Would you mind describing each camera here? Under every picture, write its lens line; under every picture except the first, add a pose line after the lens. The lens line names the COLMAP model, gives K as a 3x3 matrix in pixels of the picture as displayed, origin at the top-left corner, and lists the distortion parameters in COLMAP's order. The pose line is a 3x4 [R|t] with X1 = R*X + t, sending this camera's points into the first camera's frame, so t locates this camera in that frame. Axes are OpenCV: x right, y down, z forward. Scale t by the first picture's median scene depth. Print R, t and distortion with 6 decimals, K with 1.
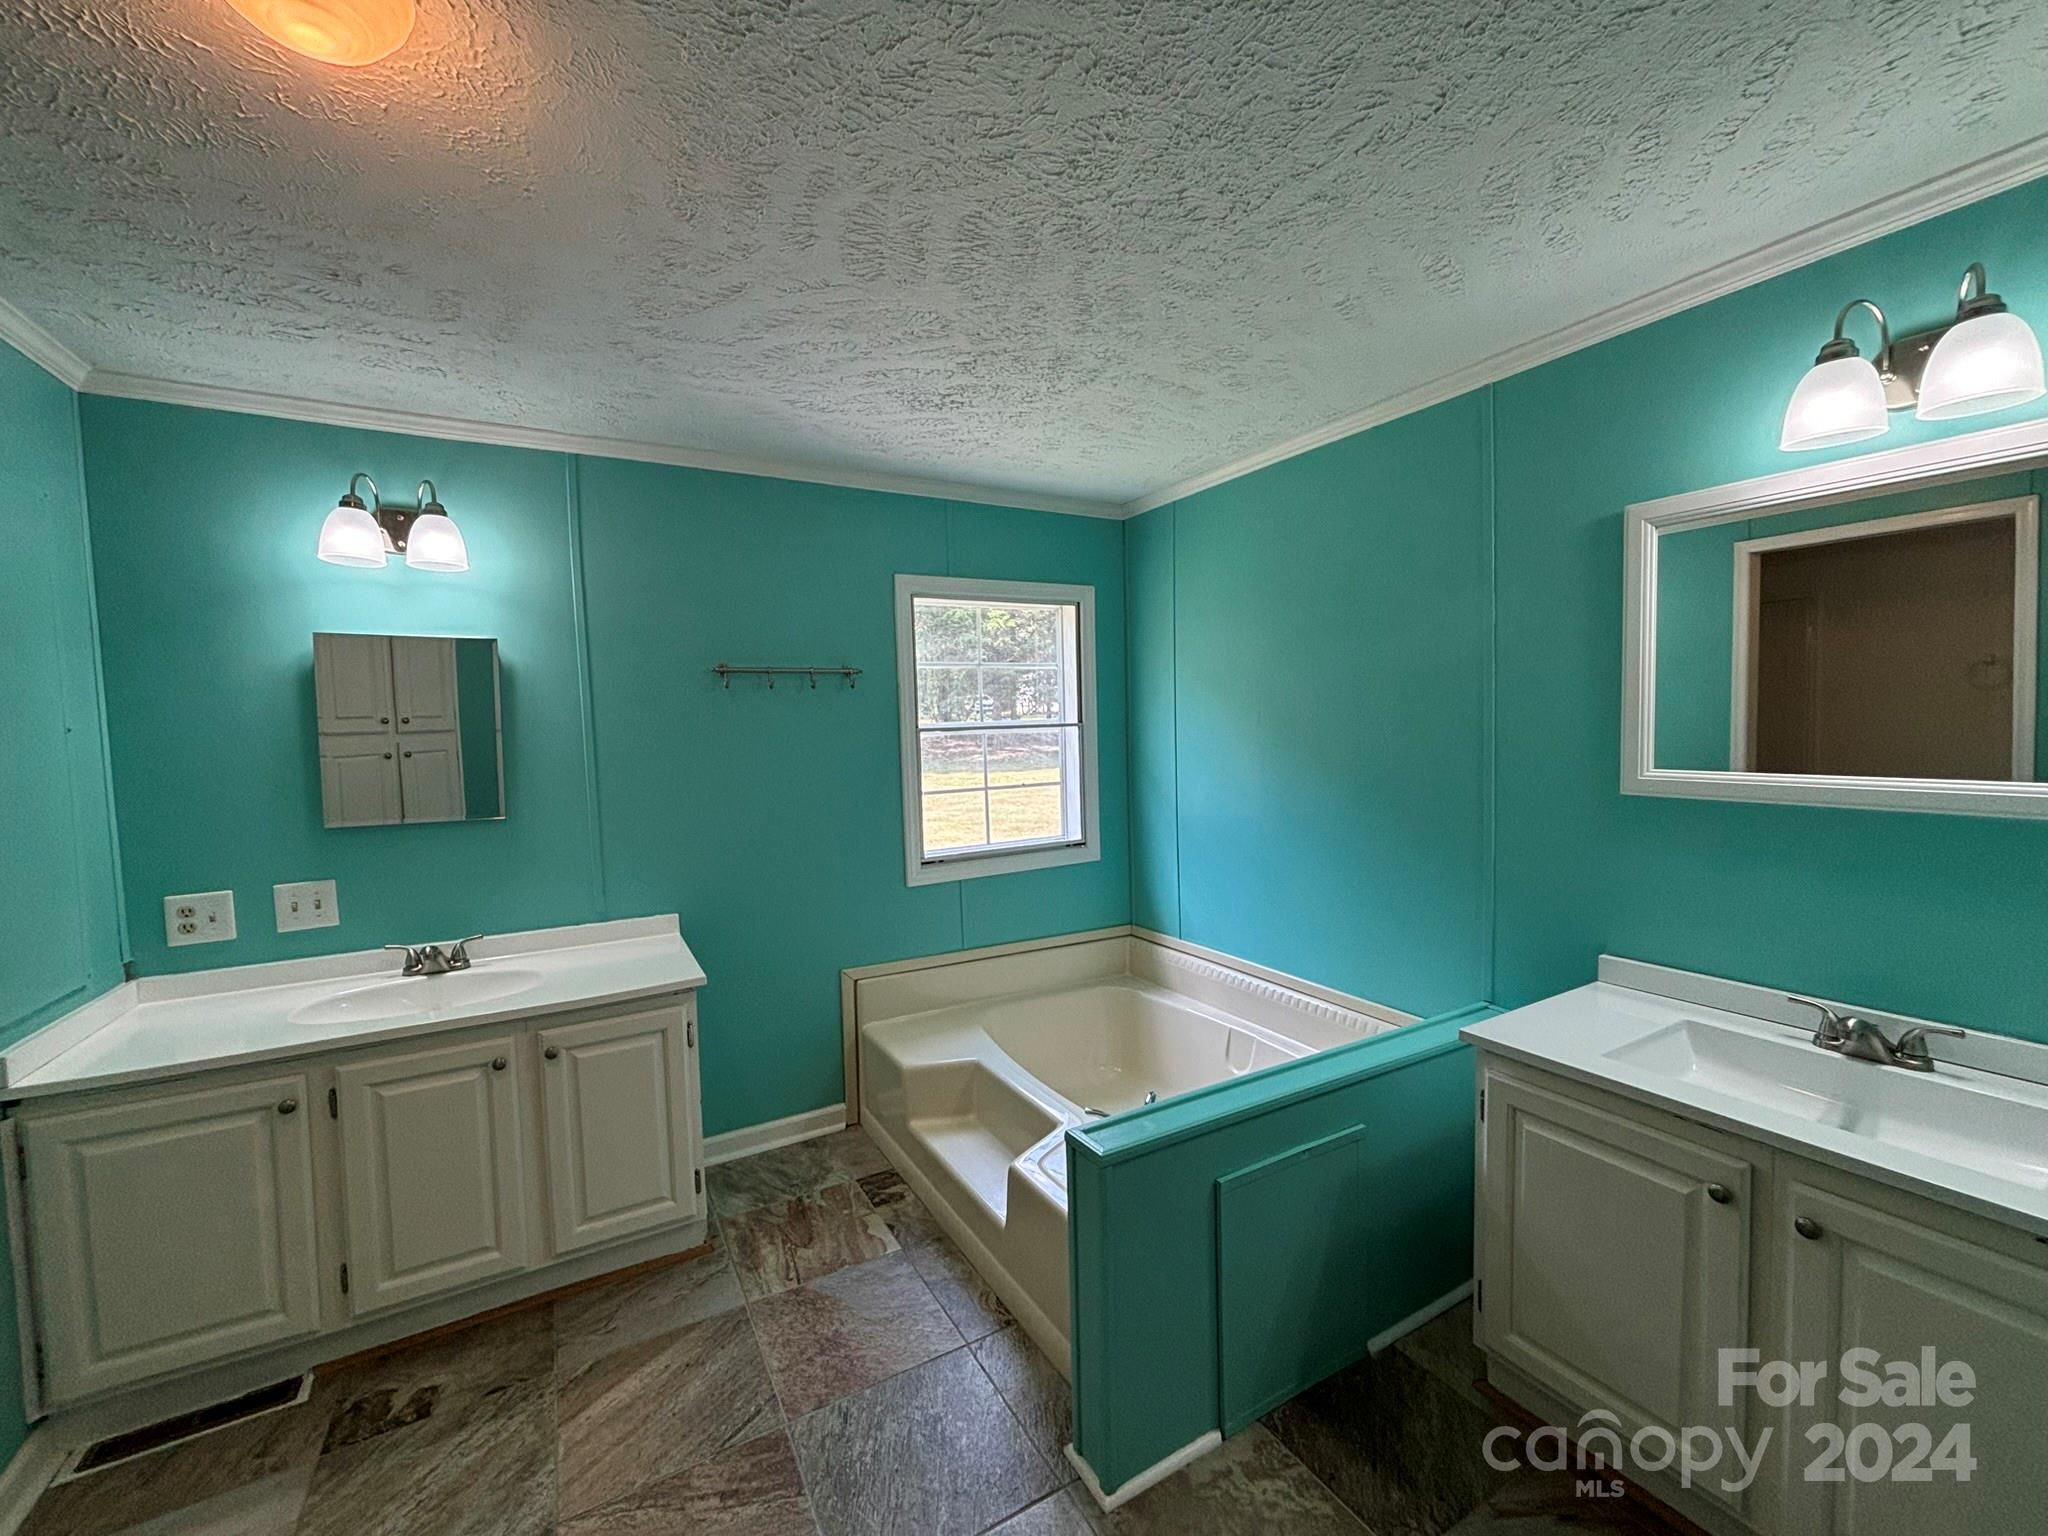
lens RADIAL K [[827.2, 0, 1018.1], [0, 827.2, 770.8], [0, 0, 1]] dist [0.001014, 0.000332]
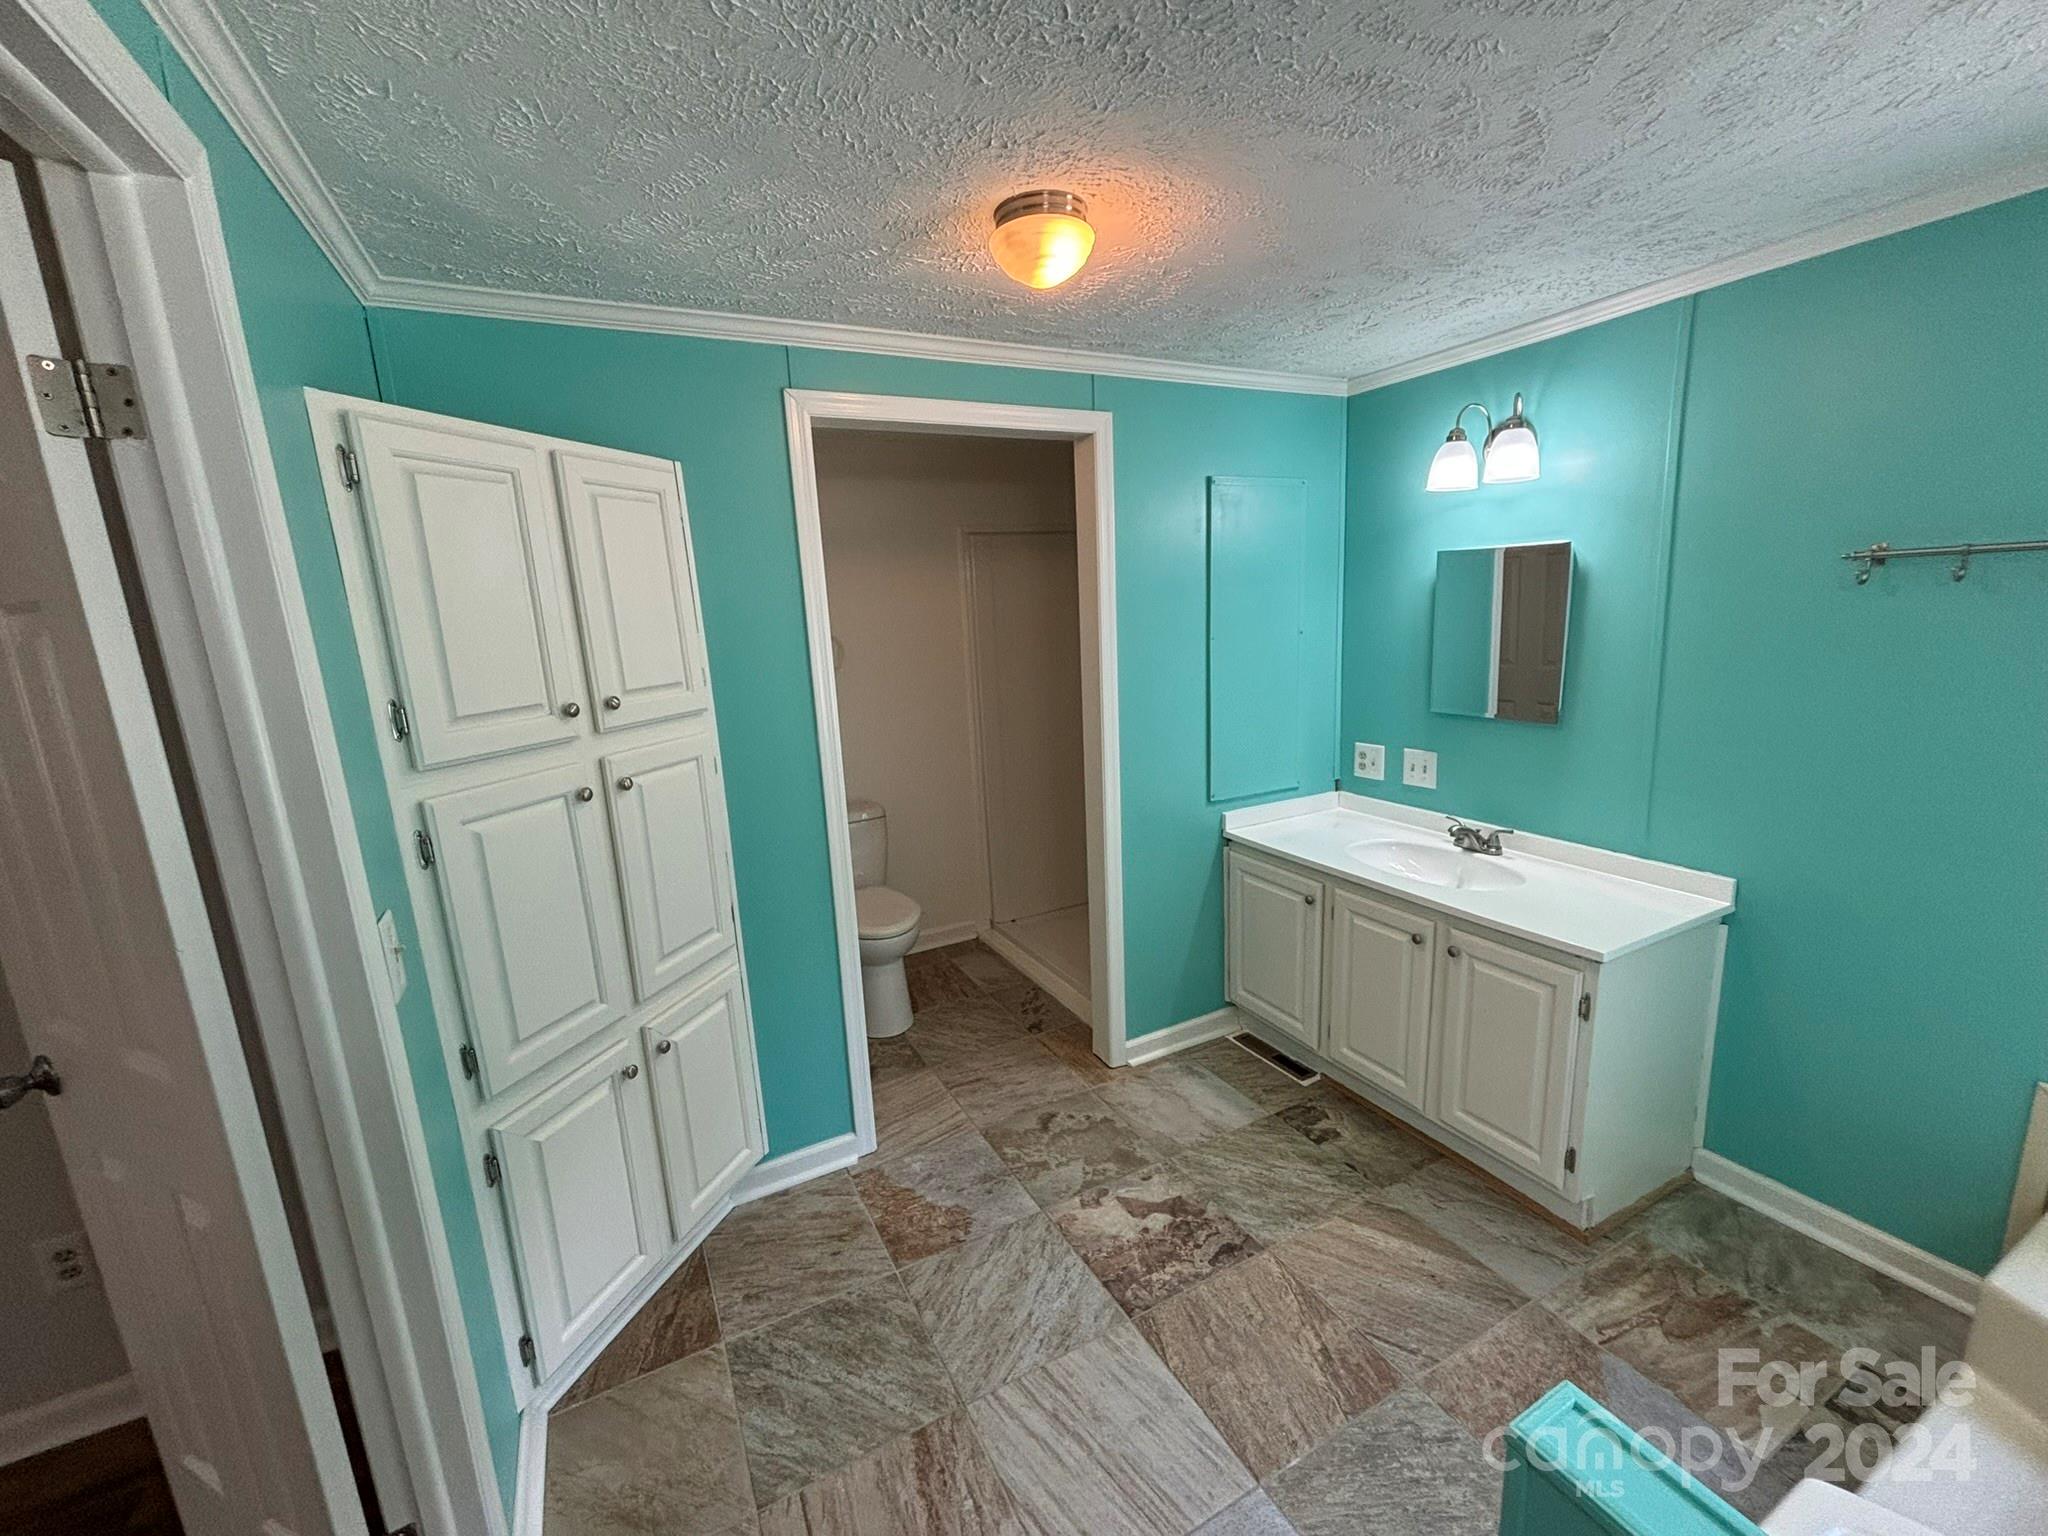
lens RADIAL K [[827.2, 0, 1021.6], [0, 827.2, 770.4], [0, 0, 1]] dist [0.001014, 0.000332]
pose [[-0.036264, 0.222619, -0.974231, 0.475755], [-0.006671, 0.974796, 0.222997, -0.132976], [0.999320, 0.014586, -0.033865, 0.476744]]
